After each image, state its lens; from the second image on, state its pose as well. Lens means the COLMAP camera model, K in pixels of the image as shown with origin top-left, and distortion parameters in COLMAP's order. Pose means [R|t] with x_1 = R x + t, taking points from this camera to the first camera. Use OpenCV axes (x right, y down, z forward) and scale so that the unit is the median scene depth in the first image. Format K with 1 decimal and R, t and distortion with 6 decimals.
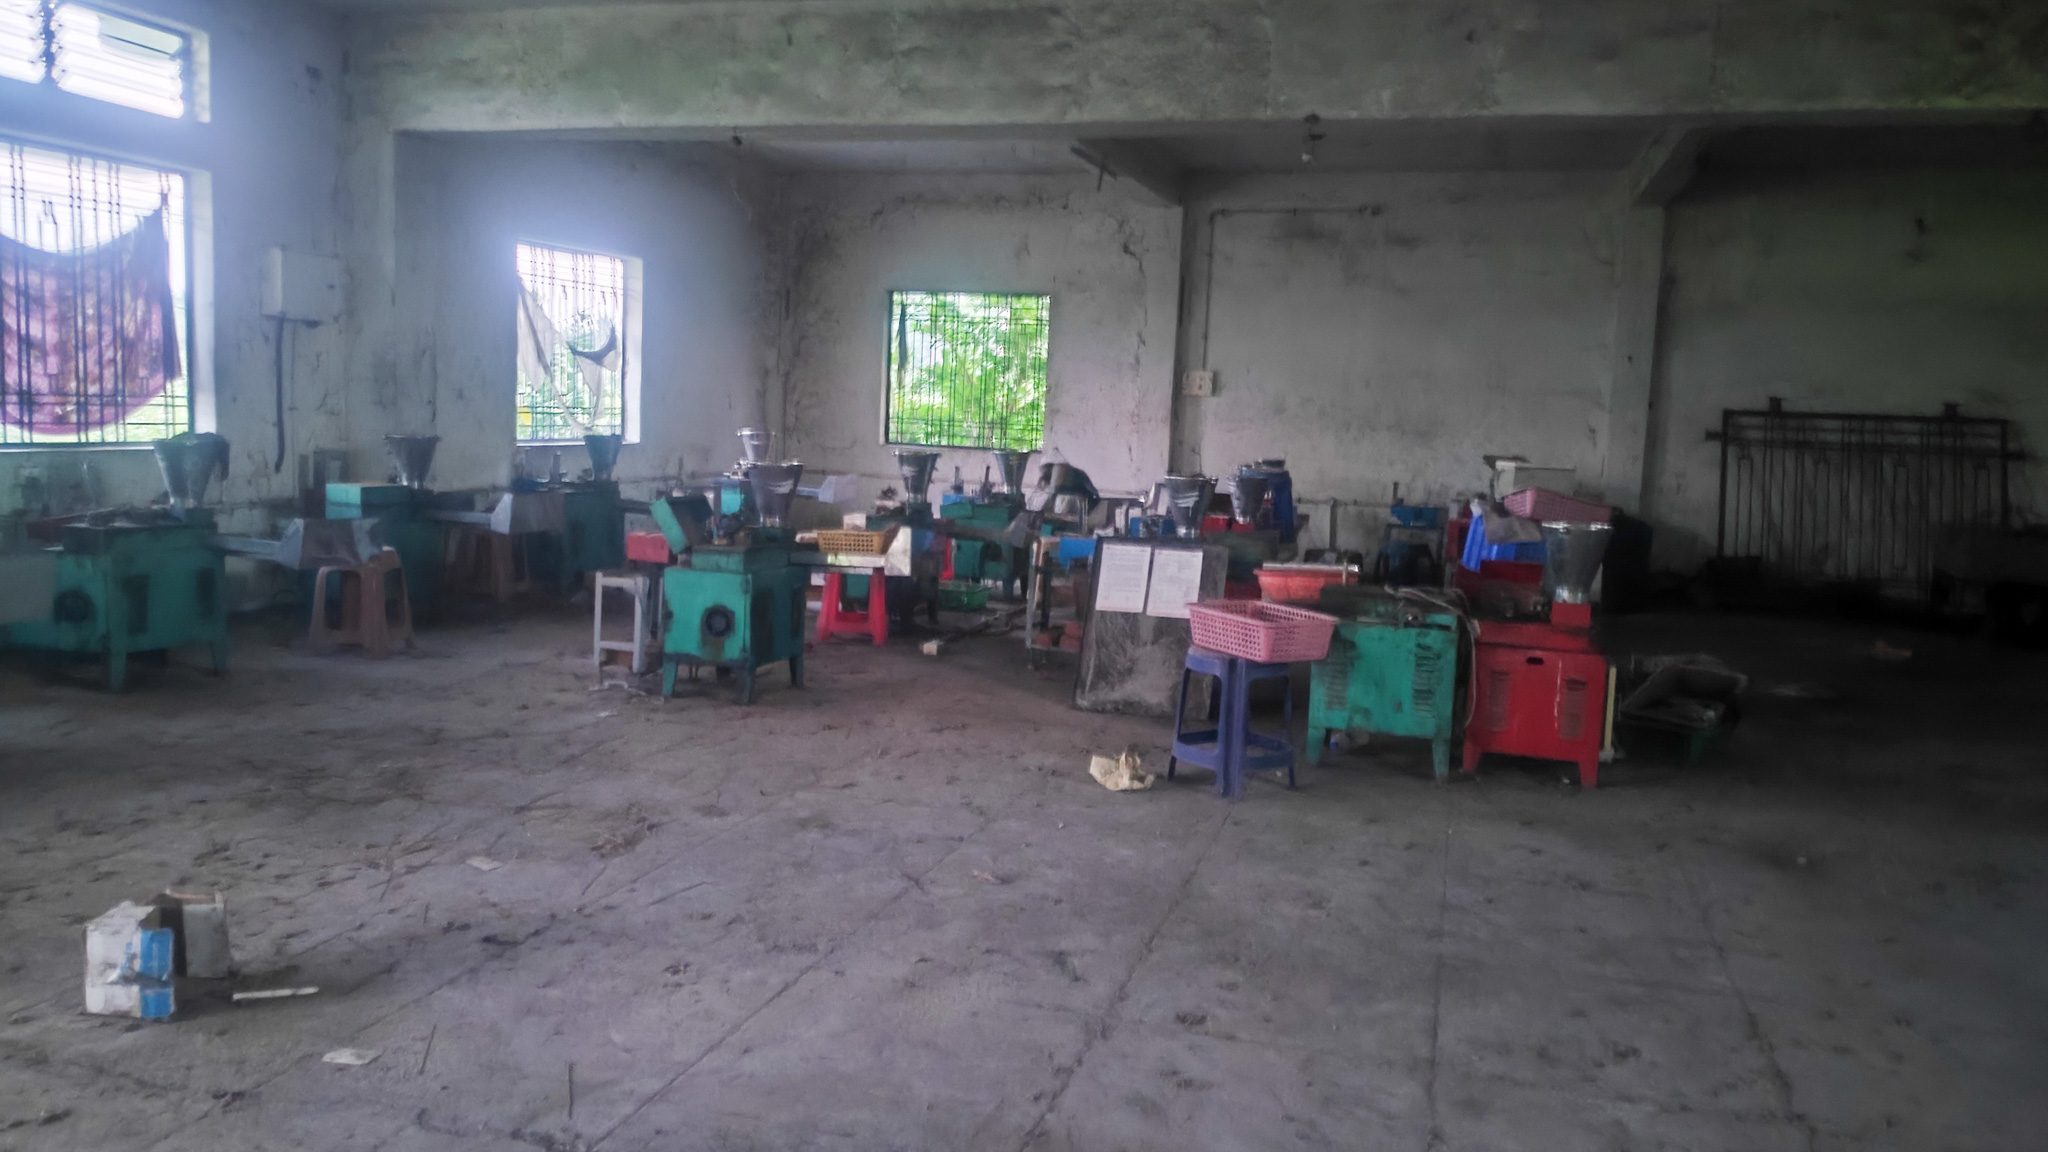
lens RADIAL K [[1487.1, 0, 1027.1], [0, 1487.1, 526.1], [0, 0, 1]] dist [0.006867, 0.004365]
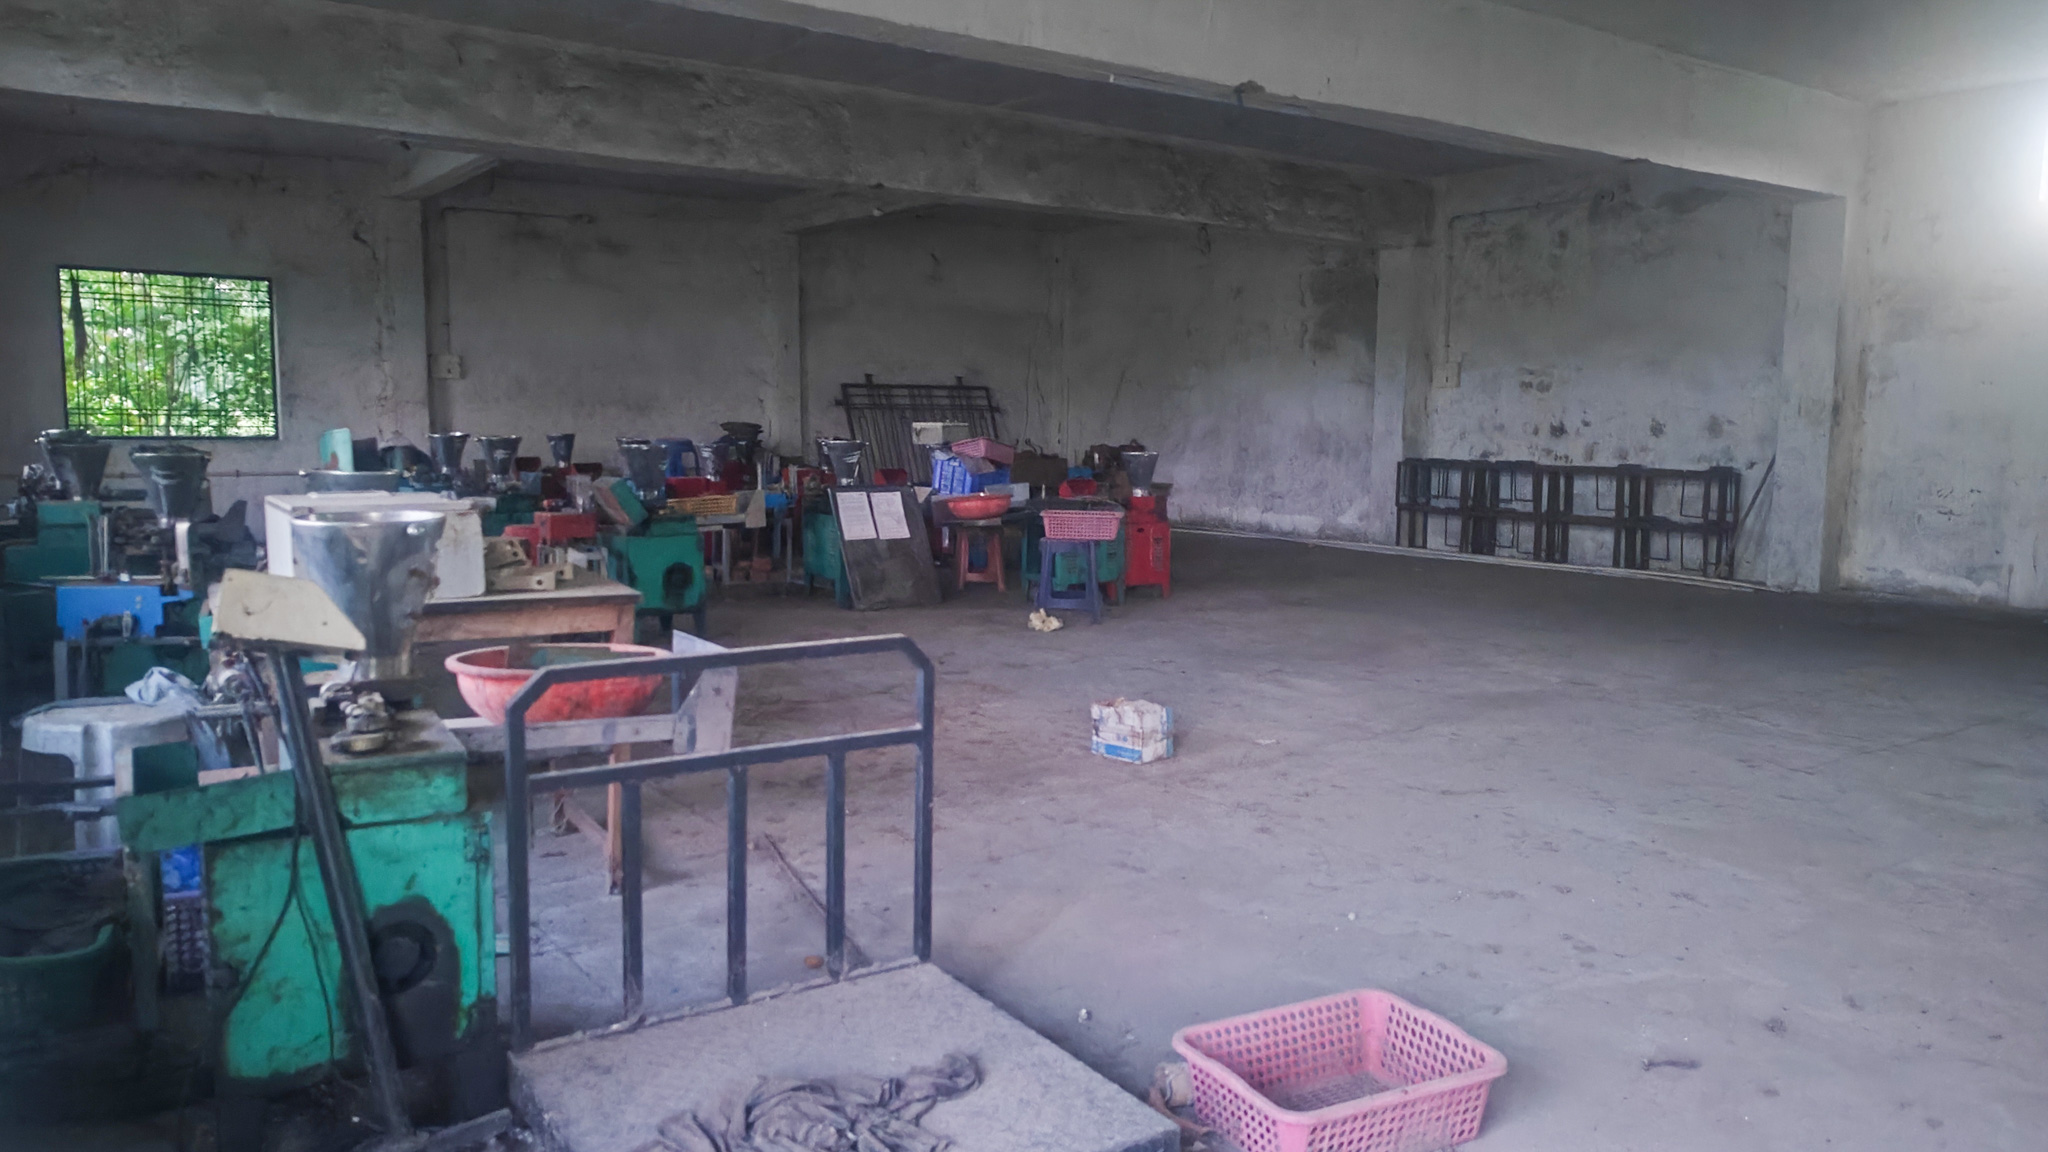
lens RADIAL K [[1420.6, 0, 1024.0], [0, 1420.6, 576.0], [0, 0, 1]] dist [-0.001445, -0.001289]
pose [[0.631356, -0.121955, 0.765844, -0.695907], [0.074950, 0.992530, 0.096265, -0.020515], [-0.771863, -0.003378, 0.635780, 0.022019]]
